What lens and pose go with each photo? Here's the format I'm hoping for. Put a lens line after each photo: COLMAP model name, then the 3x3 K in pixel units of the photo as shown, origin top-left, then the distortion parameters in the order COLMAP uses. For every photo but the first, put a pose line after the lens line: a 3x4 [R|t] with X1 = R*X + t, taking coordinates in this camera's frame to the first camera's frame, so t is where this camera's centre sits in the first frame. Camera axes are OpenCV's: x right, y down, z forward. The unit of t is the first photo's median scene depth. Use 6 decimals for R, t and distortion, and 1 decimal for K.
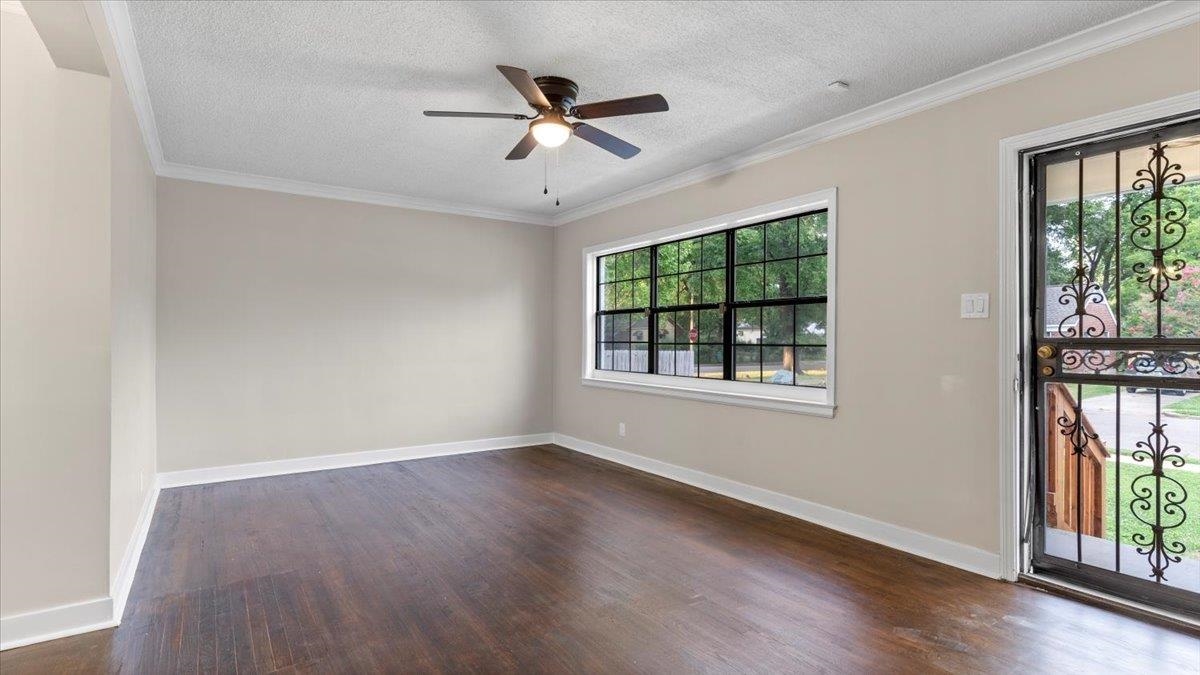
lens RADIAL K [[575.9, 0, 600.0], [0, 575.9, 337.5], [0, 0, 1]] dist [0.009033, 0.000041]
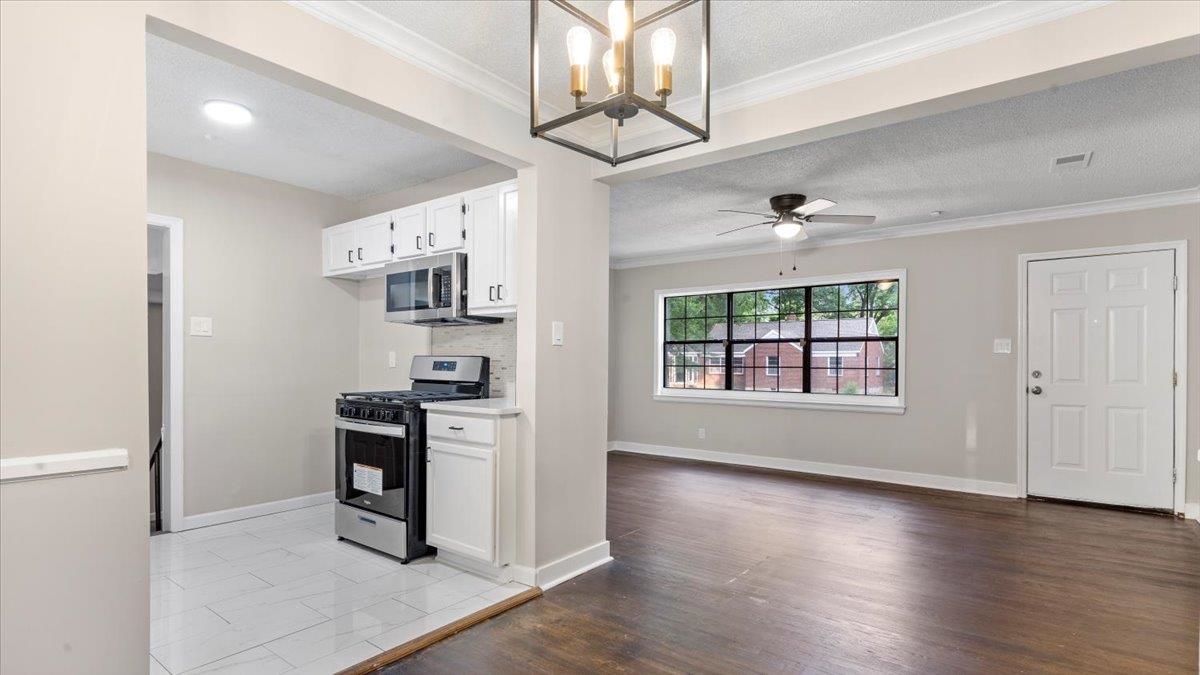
lens RADIAL K [[580.1, 0, 594.0], [0, 580.1, 363.8], [0, 0, 1]] dist [0.000257, -0.000569]
pose [[0.954420, -0.000533, 0.298468, -0.619462], [-0.001665, 0.999973, 0.007109, -0.006384], [-0.298463, -0.007282, 0.954393, -0.183254]]
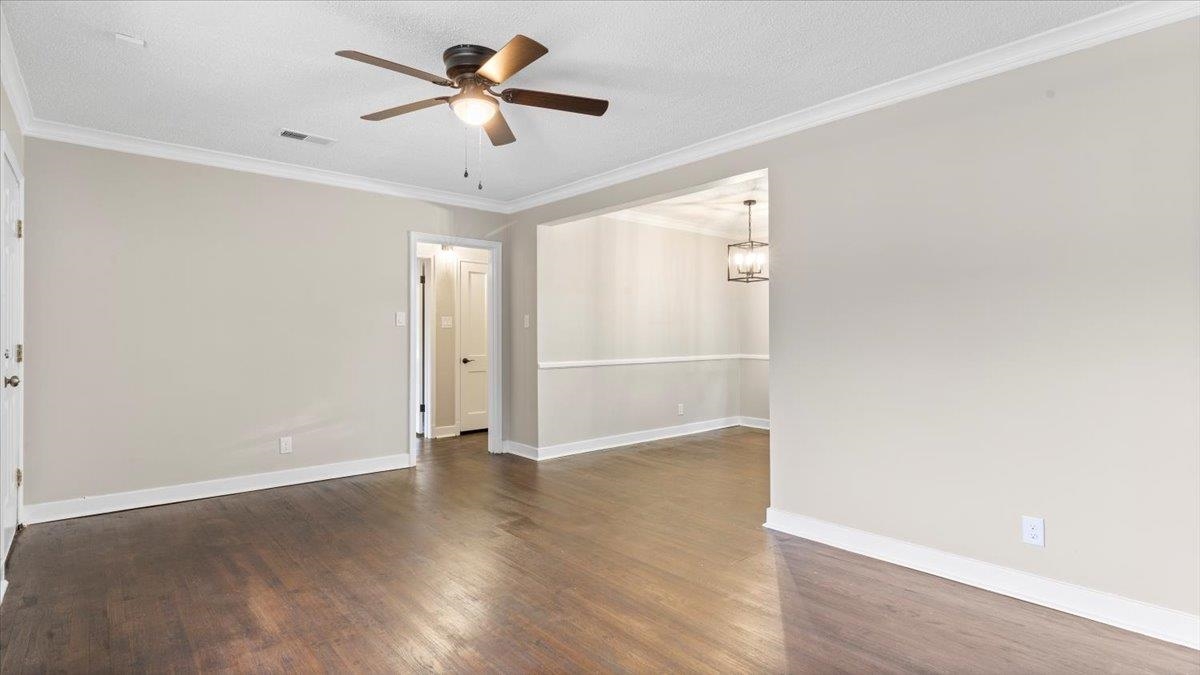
lens RADIAL K [[575.9, 0, 600.0], [0, 575.9, 337.5], [0, 0, 1]] dist [0.009033, 0.000041]
pose [[-0.992556, -0.004421, -0.121709, -0.103638], [-0.005037, 0.999976, 0.004756, -0.002810], [0.121685, 0.005334, -0.992554, 1.161899]]
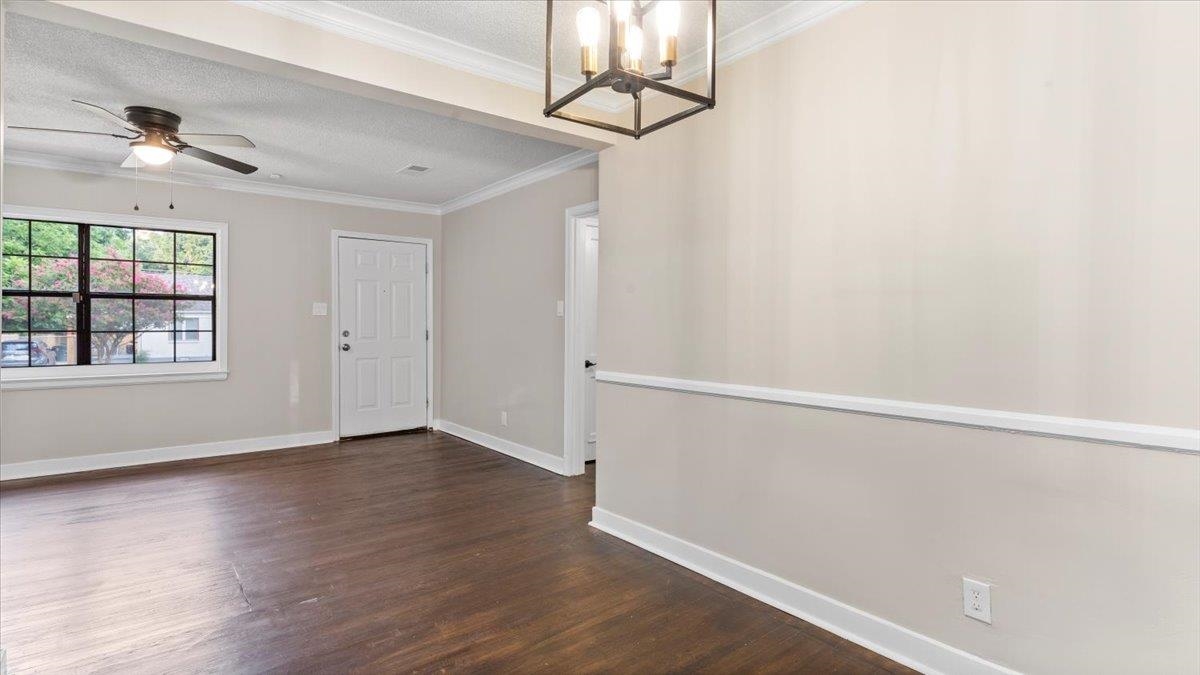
lens RADIAL K [[582.2, 0, 601.9], [0, 582.2, 326.0], [0, 0, 1]] dist [0.001766, -0.000448]
pose [[-0.064859, -0.006884, 0.997871, -0.806068], [-0.003417, 0.999972, 0.006677, -0.007883], [-0.997889, -0.002976, -0.064881, 0.099640]]
